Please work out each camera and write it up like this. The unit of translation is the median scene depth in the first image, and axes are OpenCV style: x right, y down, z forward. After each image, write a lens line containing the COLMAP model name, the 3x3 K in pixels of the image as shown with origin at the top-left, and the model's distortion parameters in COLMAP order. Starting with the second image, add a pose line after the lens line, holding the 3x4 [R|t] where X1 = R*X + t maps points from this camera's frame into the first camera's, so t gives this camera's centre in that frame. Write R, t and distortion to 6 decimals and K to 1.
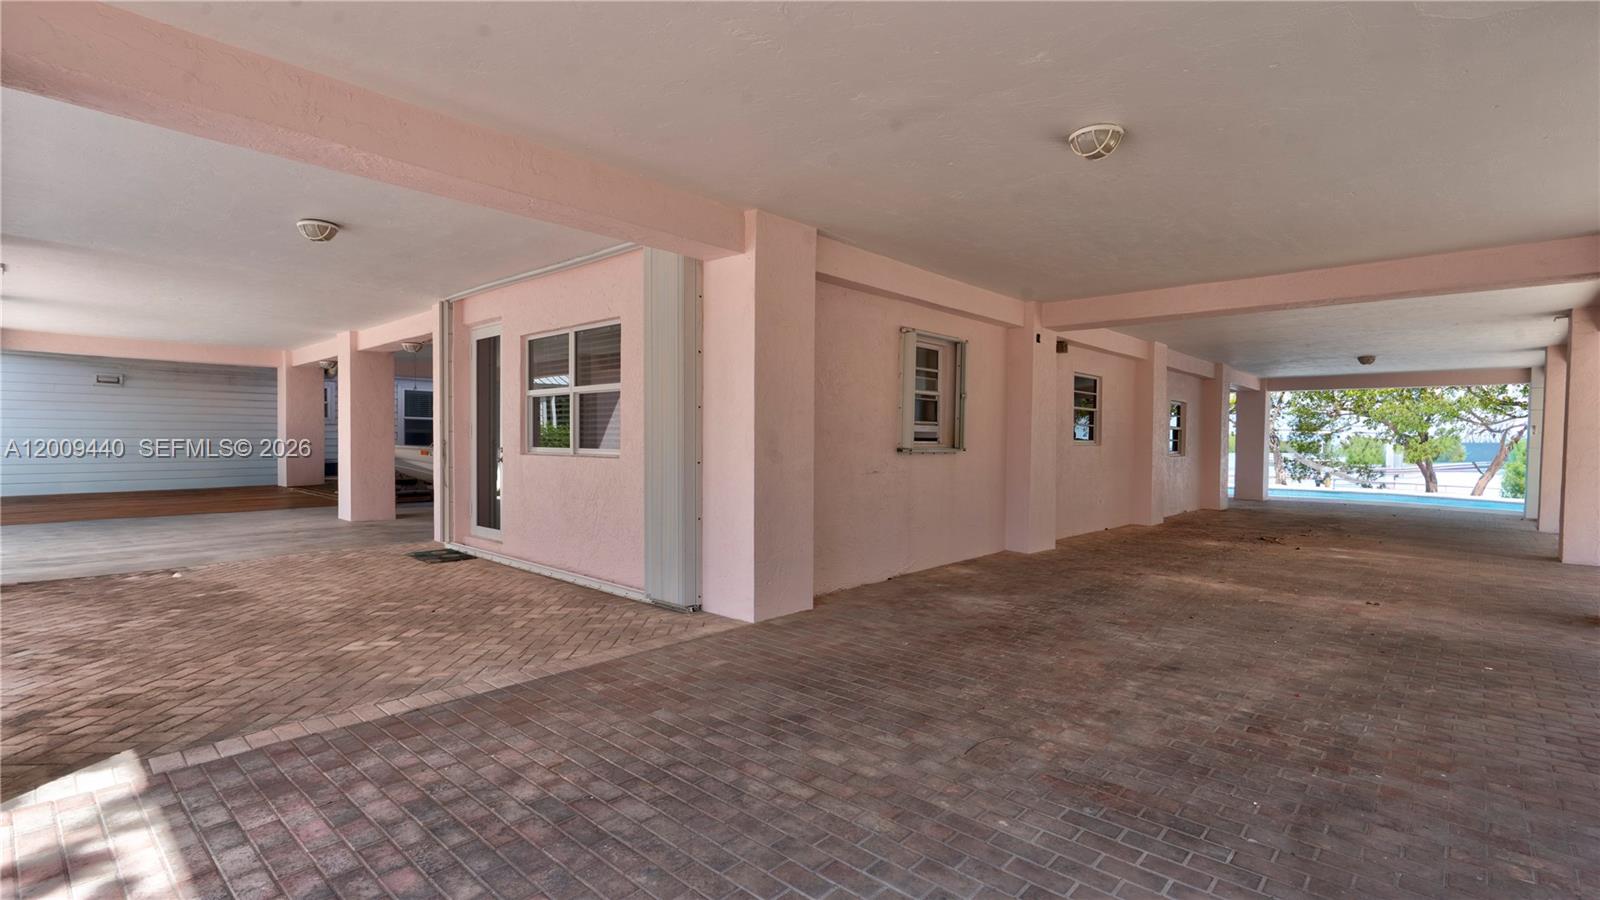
lens RADIAL K [[729.9, 0, 805.8], [0, 729.9, 455.1], [0, 0, 1]] dist [0.000472, -0.000149]
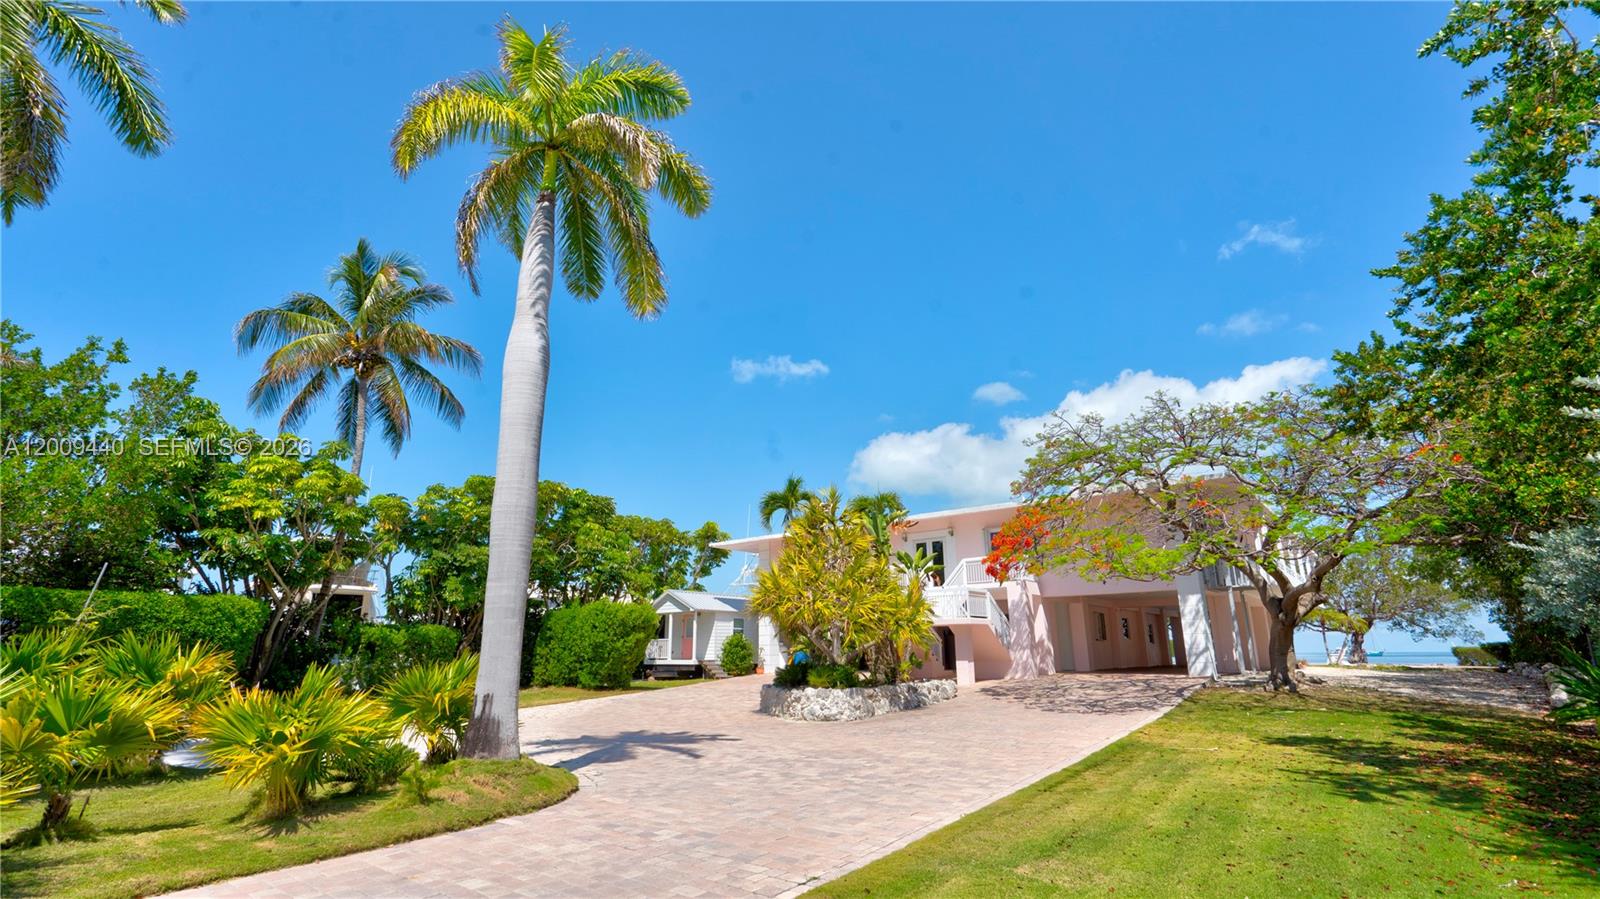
lens RADIAL K [[729.9, 0, 805.8], [0, 729.9, 454.6], [0, 0, 1]] dist [0.000472, -0.000149]
pose [[0.997552, 0.003033, 0.069862, -1.909789], [0.016826, 0.959294, -0.281908, 0.136842], [-0.067873, 0.282393, 0.956895, -3.375682]]
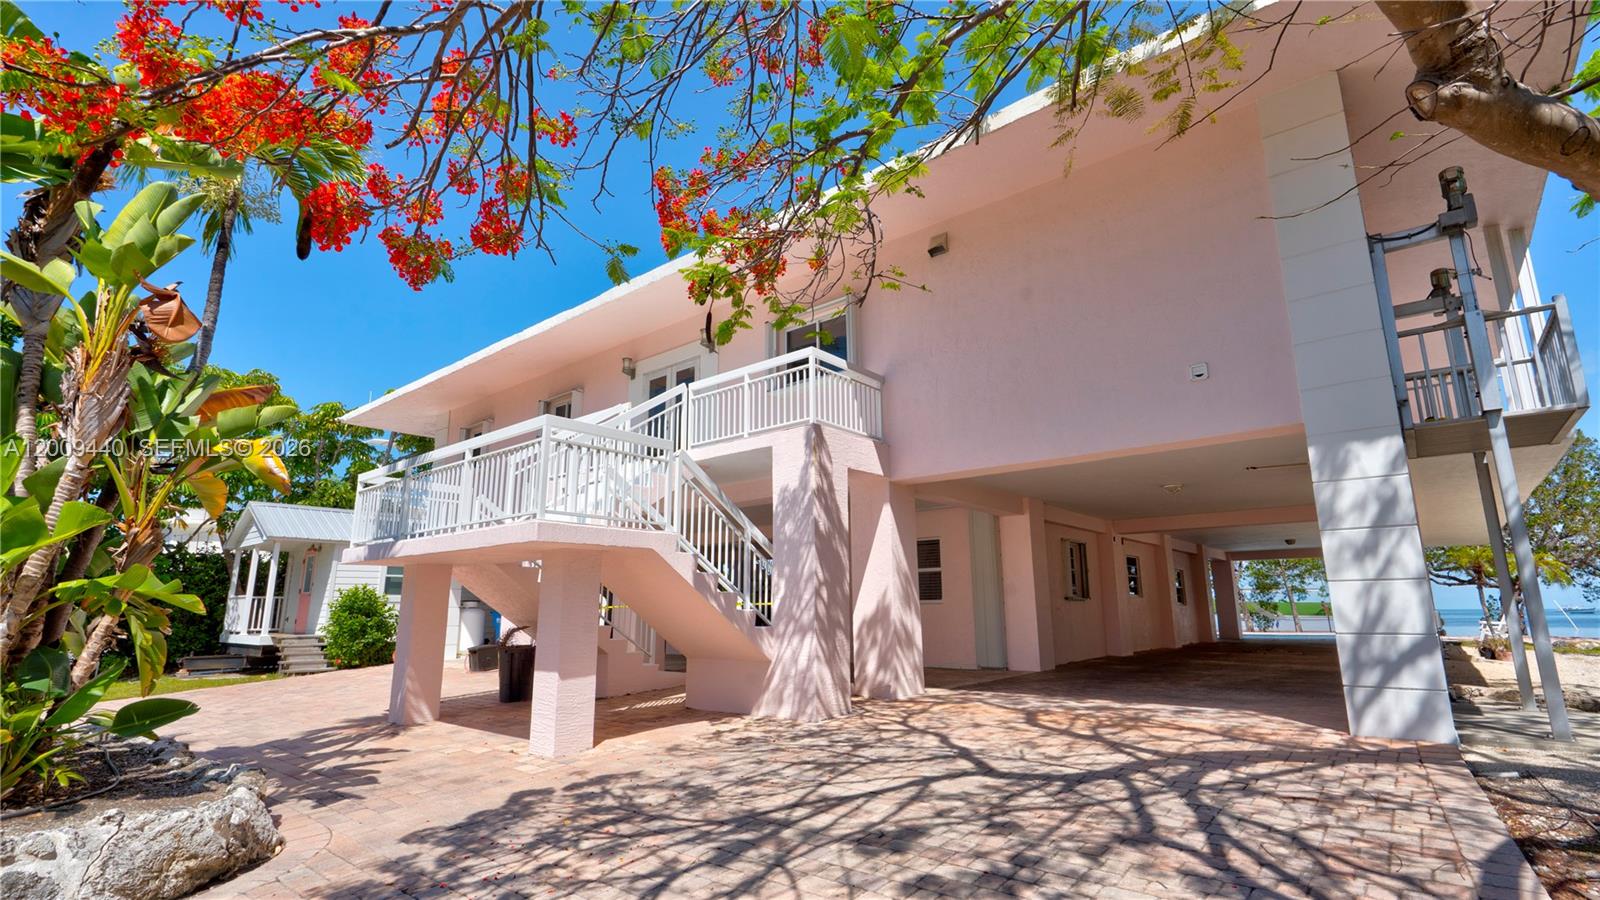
lens RADIAL K [[729.9, 0, 805.8], [0, 729.9, 455.1], [0, 0, 1]] dist [0.000472, -0.000149]
pose [[0.998905, -0.004913, 0.046525, -0.691372], [0.015264, 0.974278, -0.224830, 0.051045], [-0.044224, 0.225294, 0.973287, -1.044654]]
